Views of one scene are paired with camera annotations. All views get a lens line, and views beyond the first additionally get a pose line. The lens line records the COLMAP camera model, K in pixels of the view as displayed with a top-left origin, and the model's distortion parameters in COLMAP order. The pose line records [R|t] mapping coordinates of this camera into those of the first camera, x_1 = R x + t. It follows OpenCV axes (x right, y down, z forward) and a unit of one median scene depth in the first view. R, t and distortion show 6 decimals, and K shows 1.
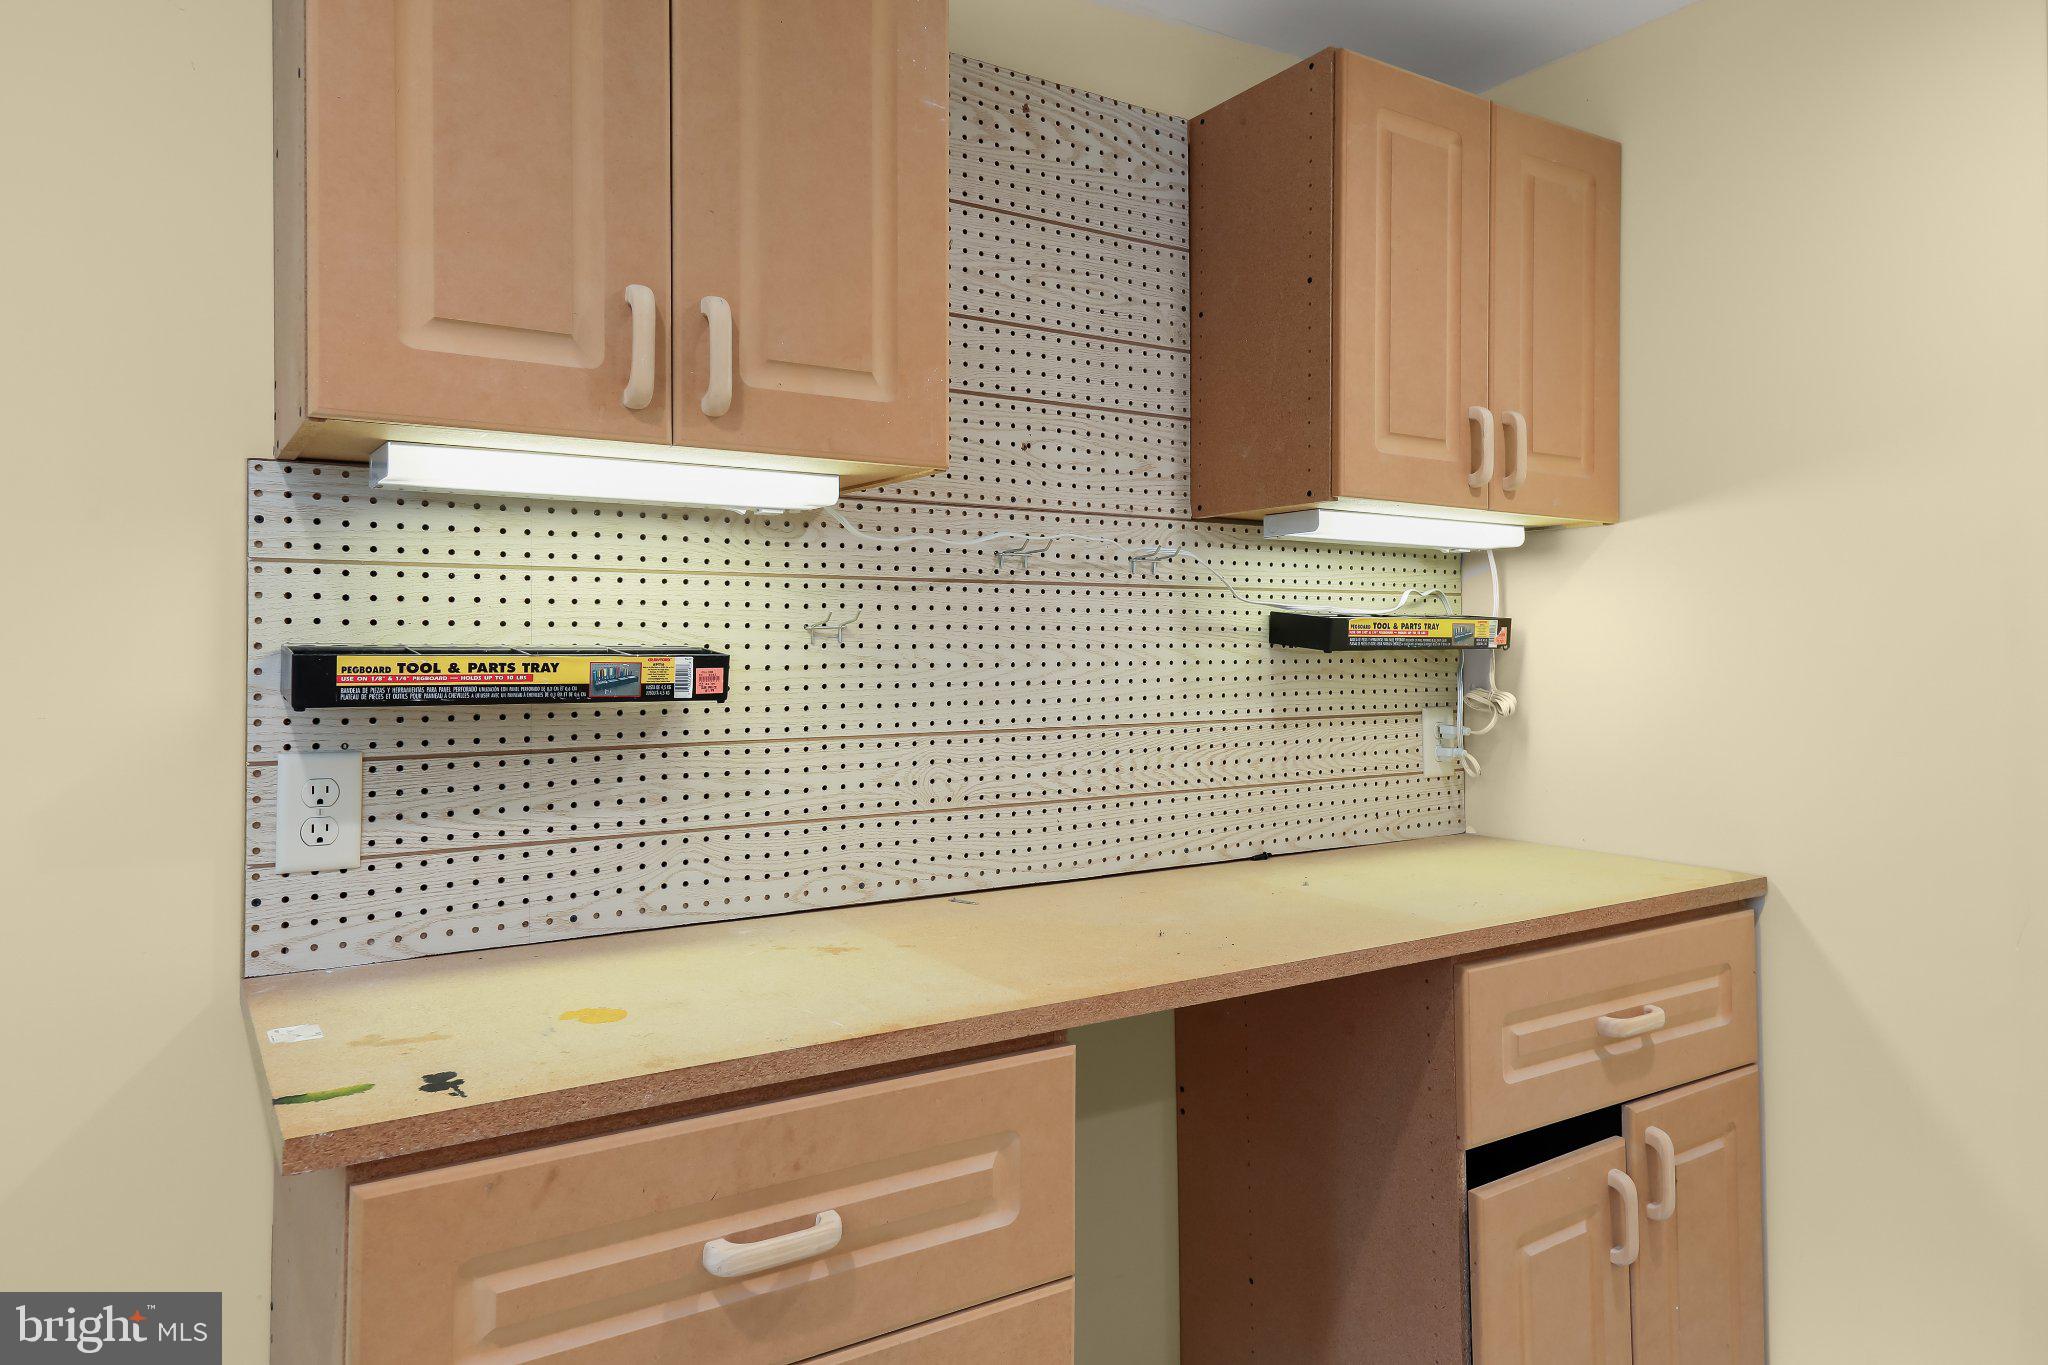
lens RADIAL K [[1317.0, 0, 1022.9], [0, 1317.0, 628.6], [0, 0, 1]] dist [0.036732, 0.000320]
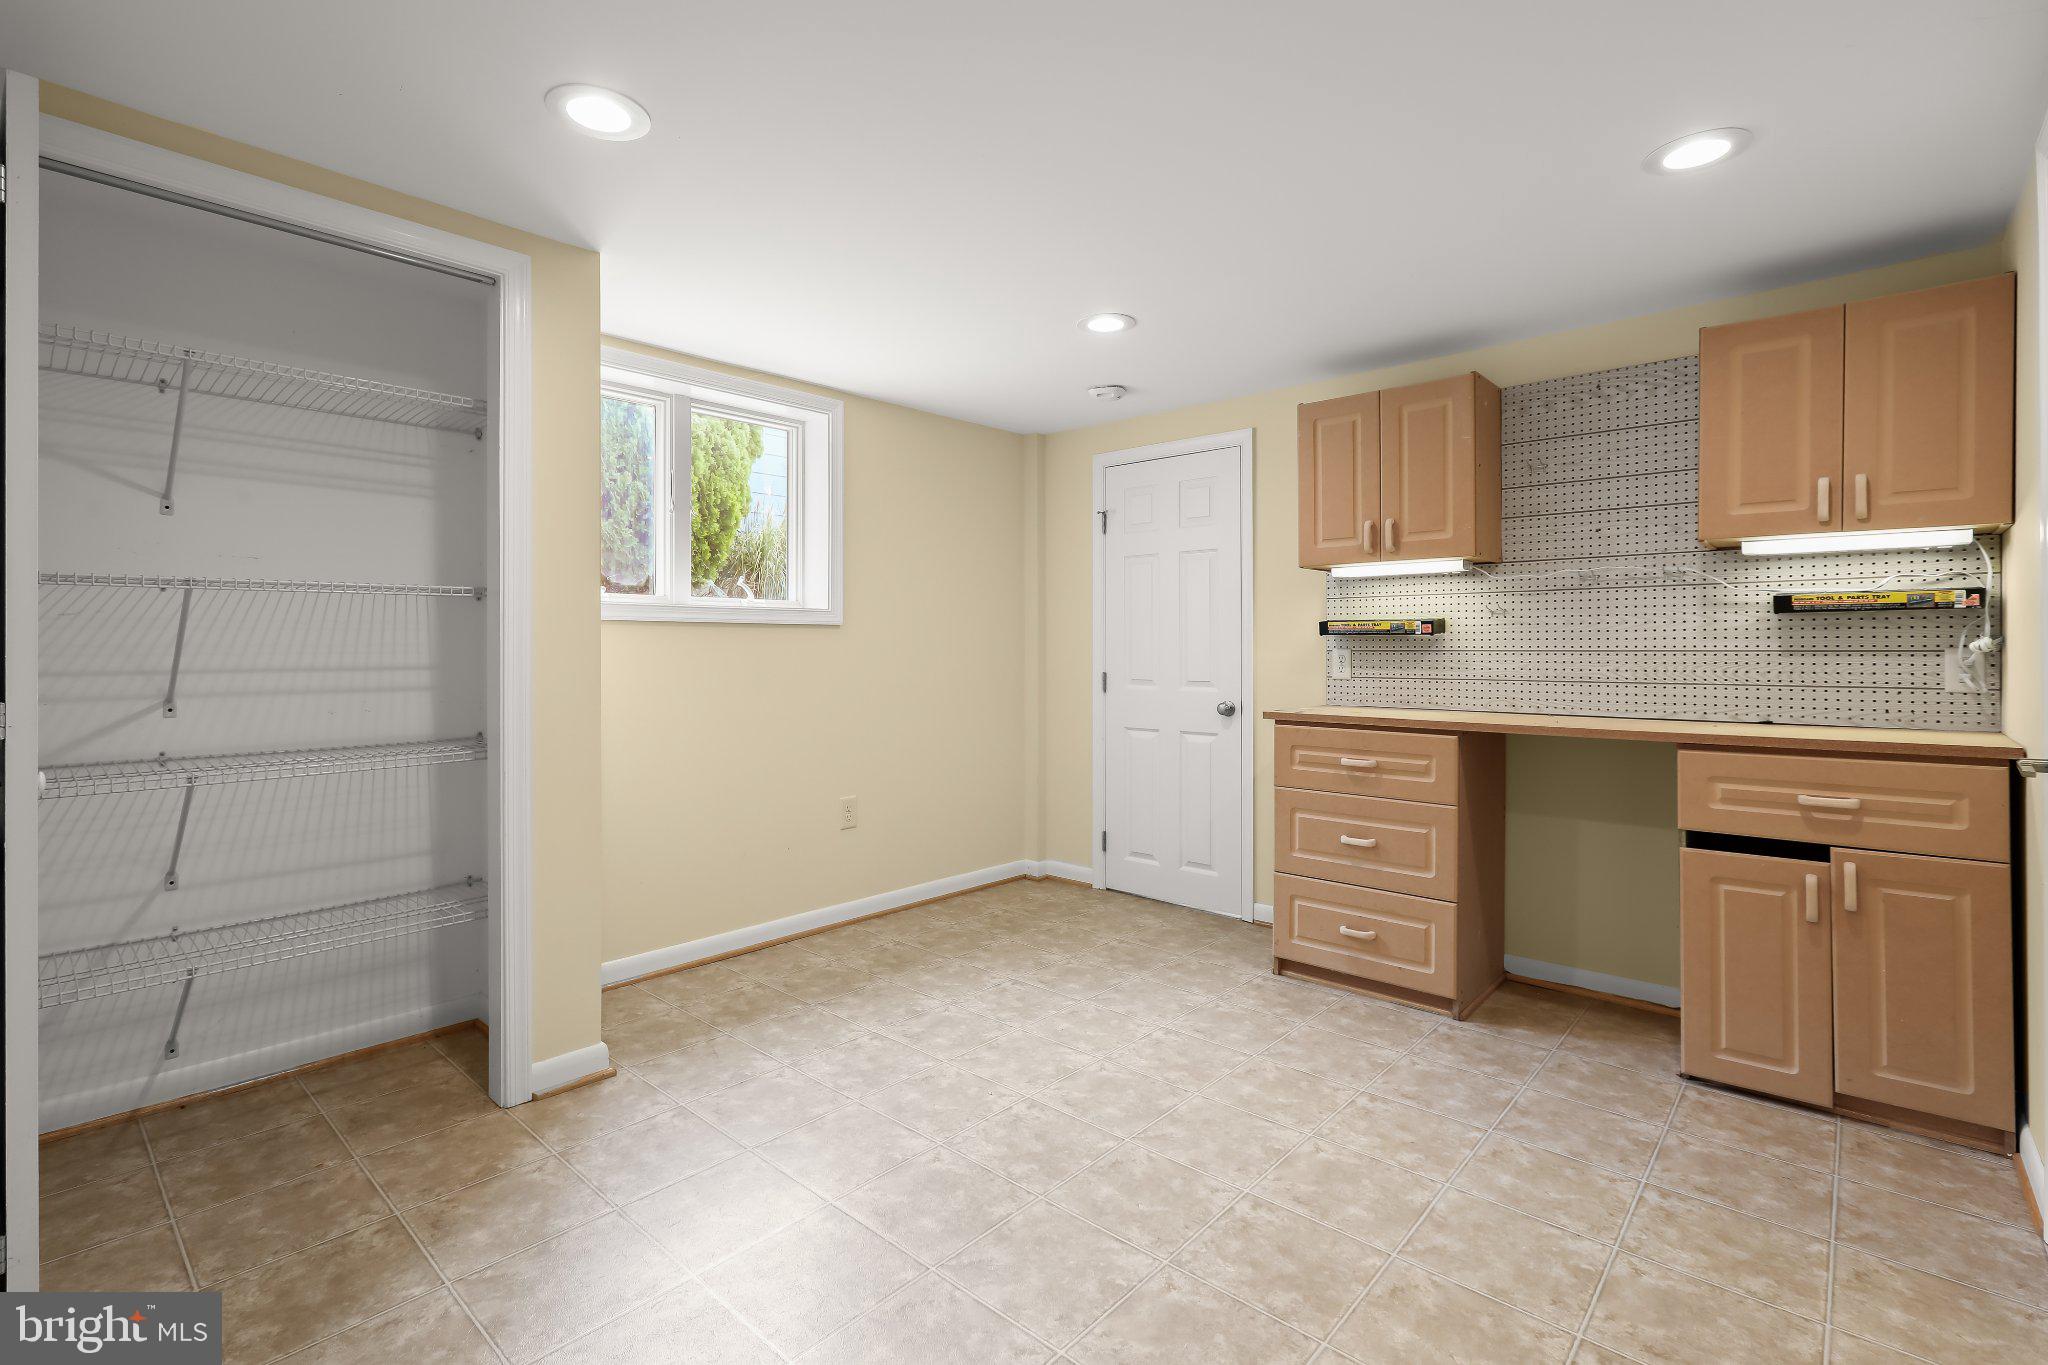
lens RADIAL K [[953.4, 0, 1020.3], [0, 953.4, 649.7], [0, 0, 1]] dist [-0.000196, -0.000097]
pose [[0.263790, 0.002900, -0.964576, 1.402042], [0.014864, 0.999865, 0.007072, 0.048152], [0.964465, -0.016203, 0.263712, -0.454469]]
